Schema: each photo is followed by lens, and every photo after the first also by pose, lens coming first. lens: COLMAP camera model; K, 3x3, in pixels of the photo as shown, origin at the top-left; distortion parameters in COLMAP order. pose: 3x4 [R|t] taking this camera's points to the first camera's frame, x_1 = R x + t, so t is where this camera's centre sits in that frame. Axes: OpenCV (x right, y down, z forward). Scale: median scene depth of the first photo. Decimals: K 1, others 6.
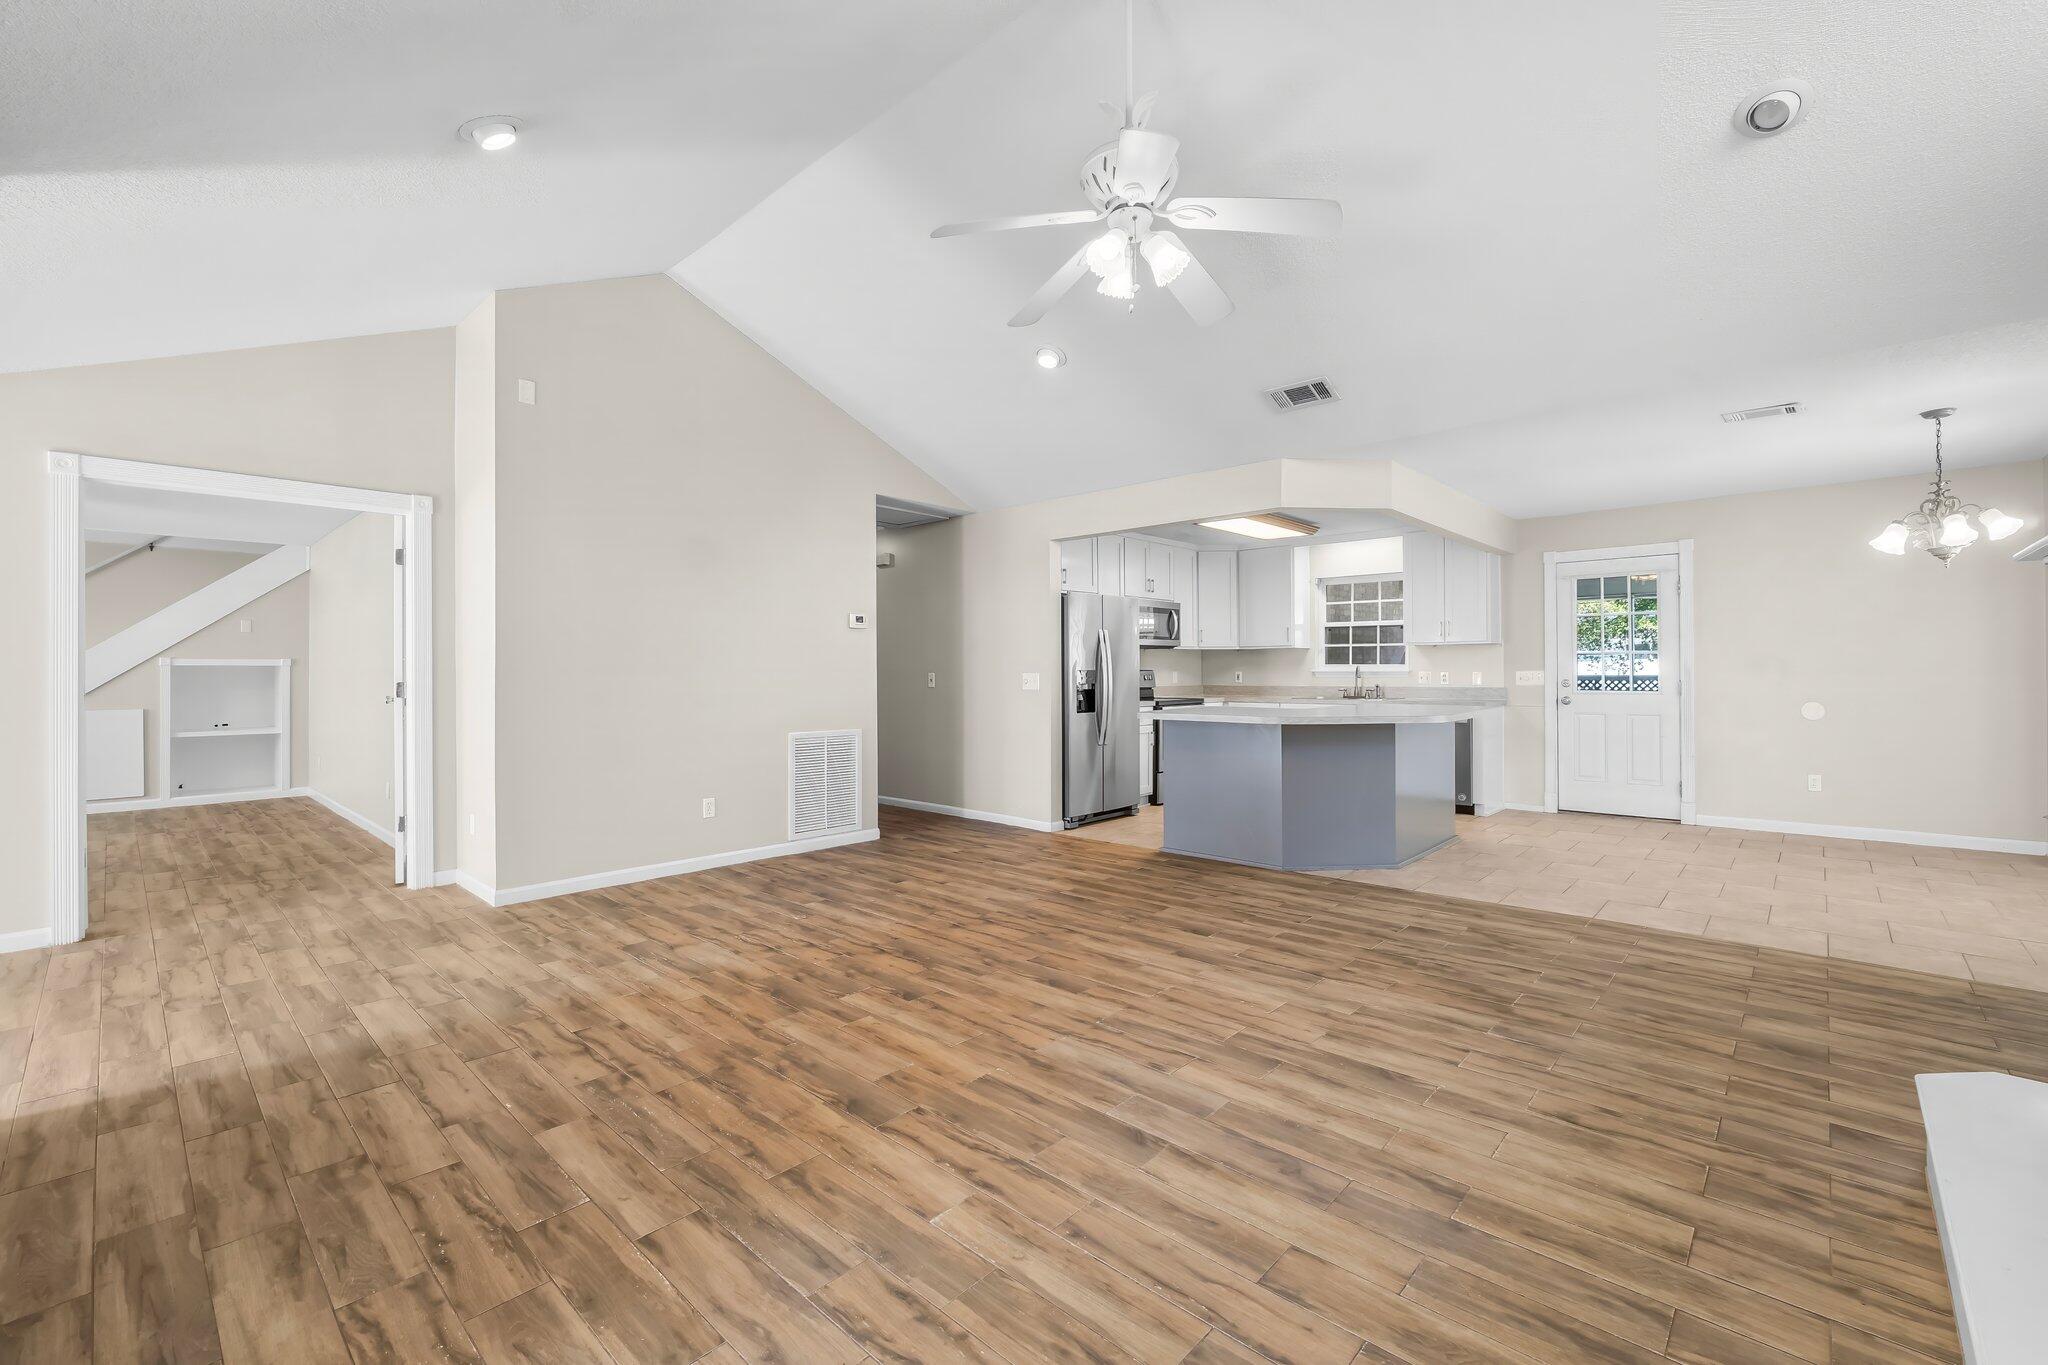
lens RADIAL K [[869.2, 0, 1034.3], [0, 869.2, 672.9], [0, 0, 1]] dist [-0.007387, 0.001983]
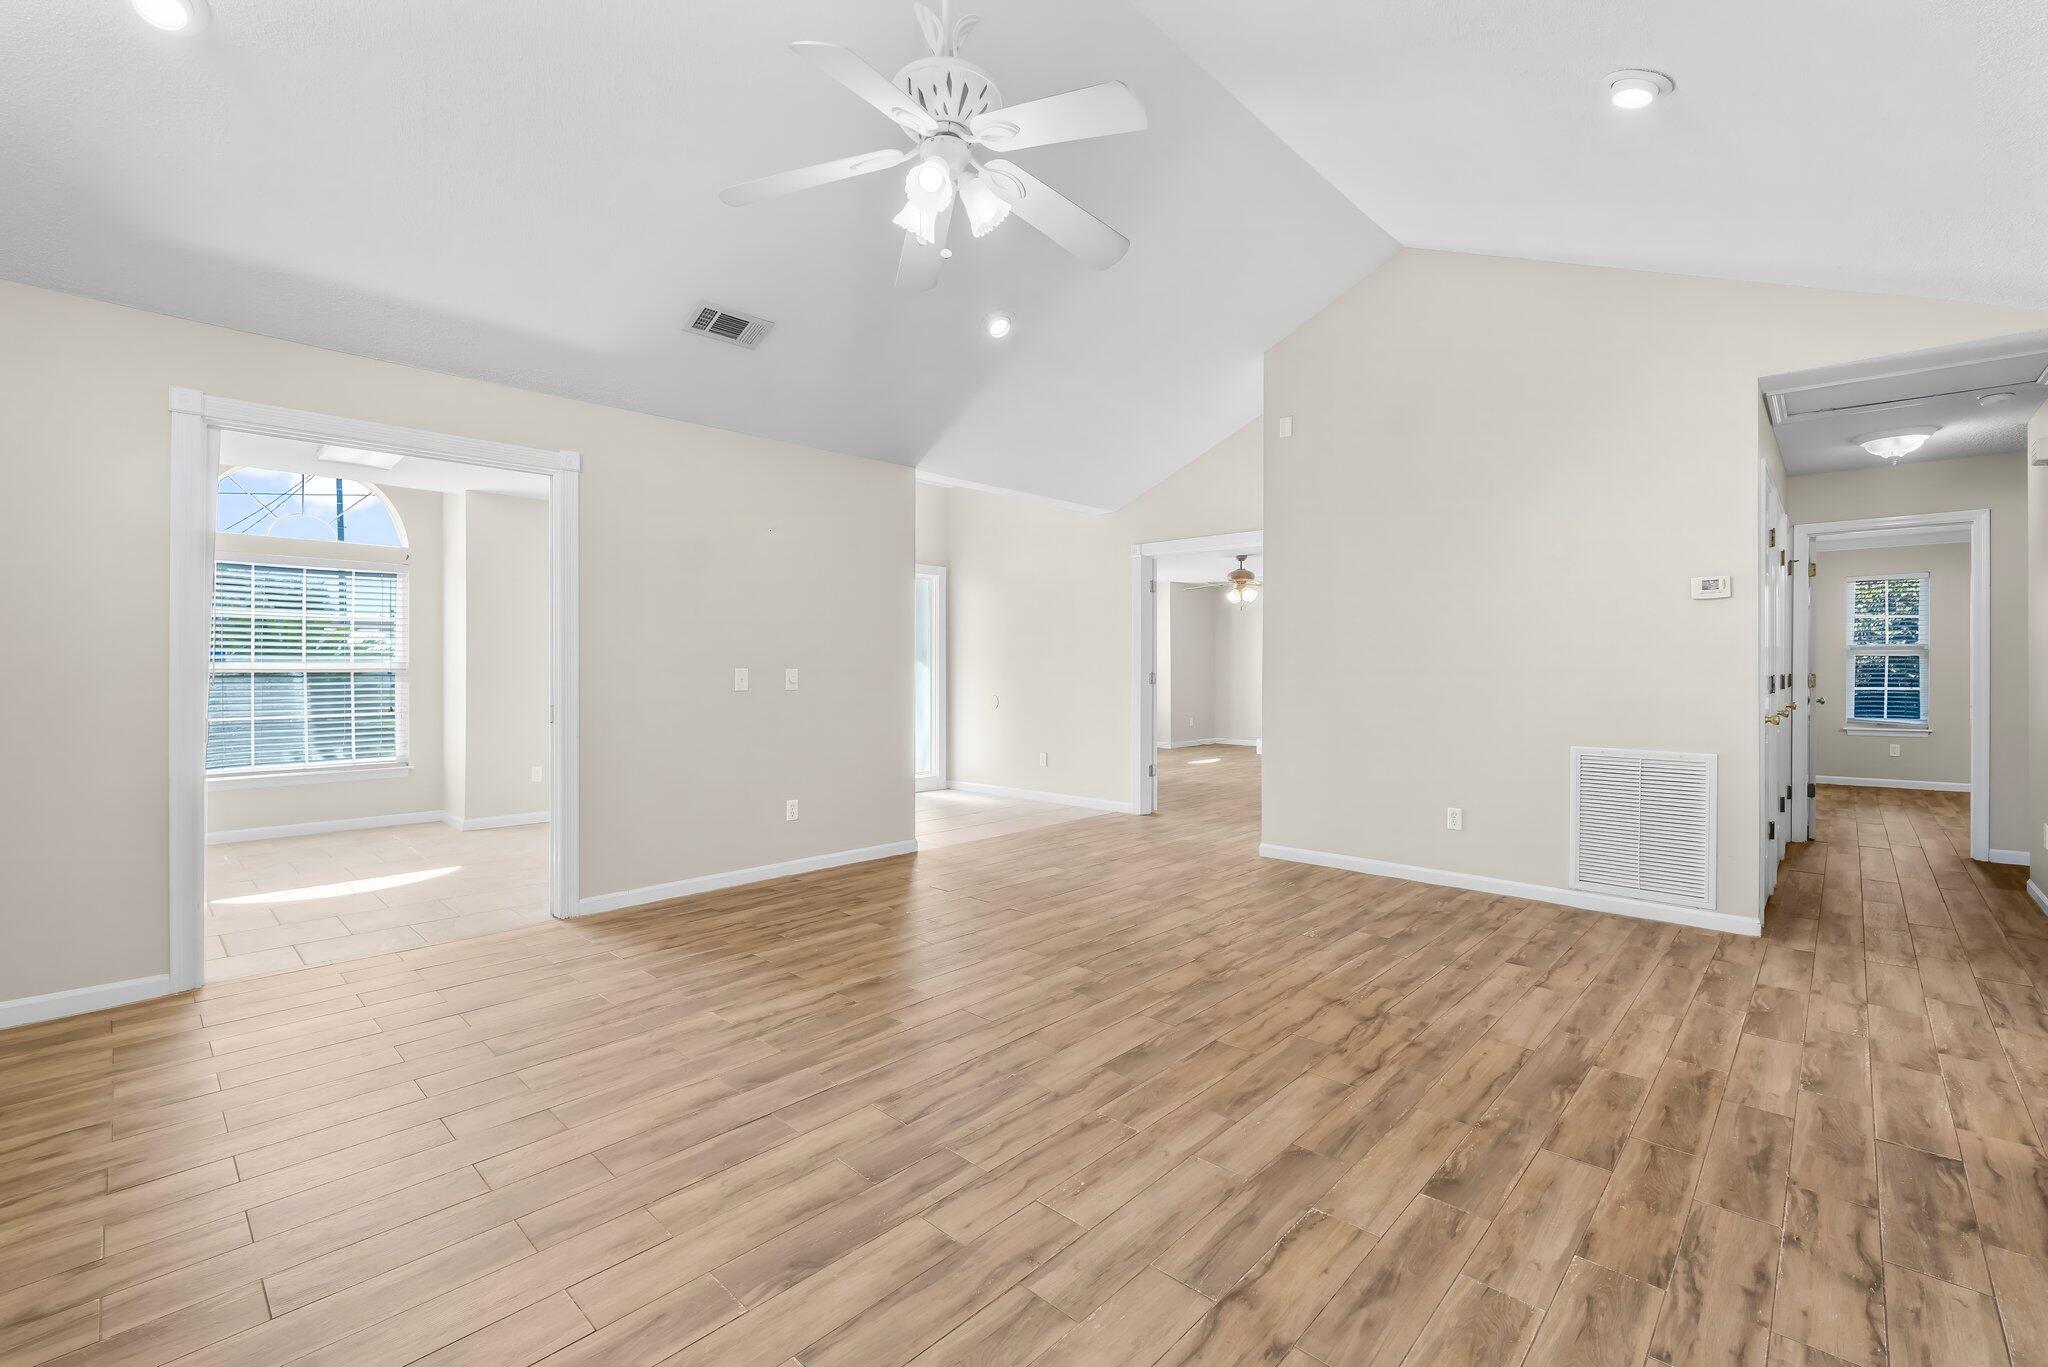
lens RADIAL K [[869.2, 0, 1018.1], [0, 869.2, 674.2], [0, 0, 1]] dist [-0.007387, 0.001983]
pose [[-0.023593, 0.013496, -0.999631, 1.033467], [-0.000748, 0.999908, 0.013517, -0.008159], [0.999721, 0.001067, -0.023581, 1.137919]]
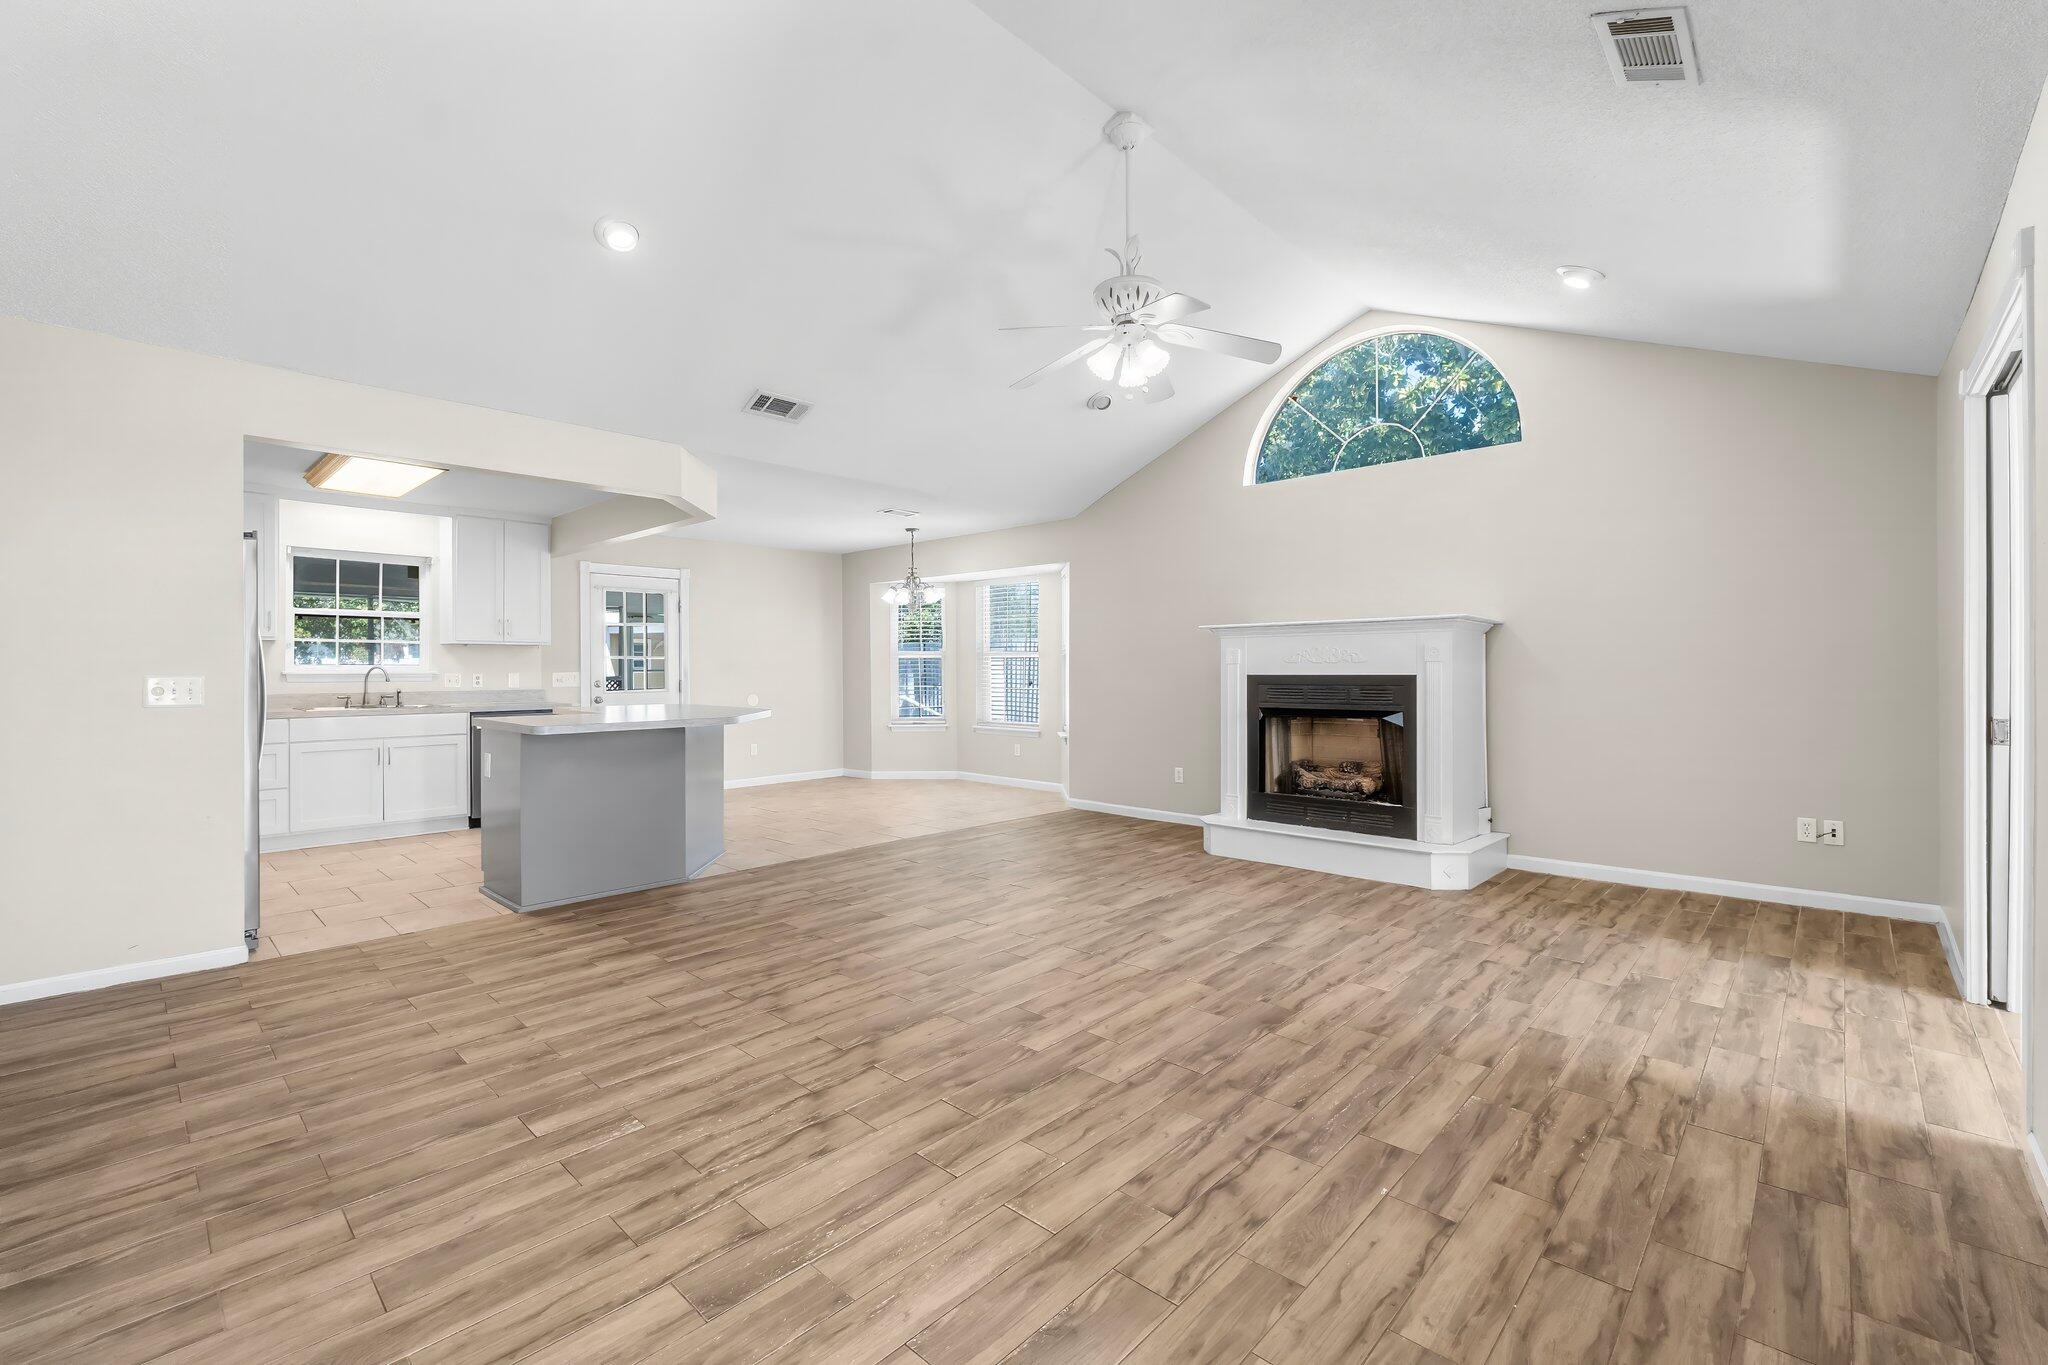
lens RADIAL K [[869.2, 0, 1039.9], [0, 869.2, 669.7], [0, 0, 1]] dist [-0.007387, 0.001983]
pose [[-0.002682, 0.002967, 0.999992, -1.285879], [0.007478, 0.999968, -0.002947, 0.004712], [-0.999968, 0.007470, -0.002704, 1.191727]]
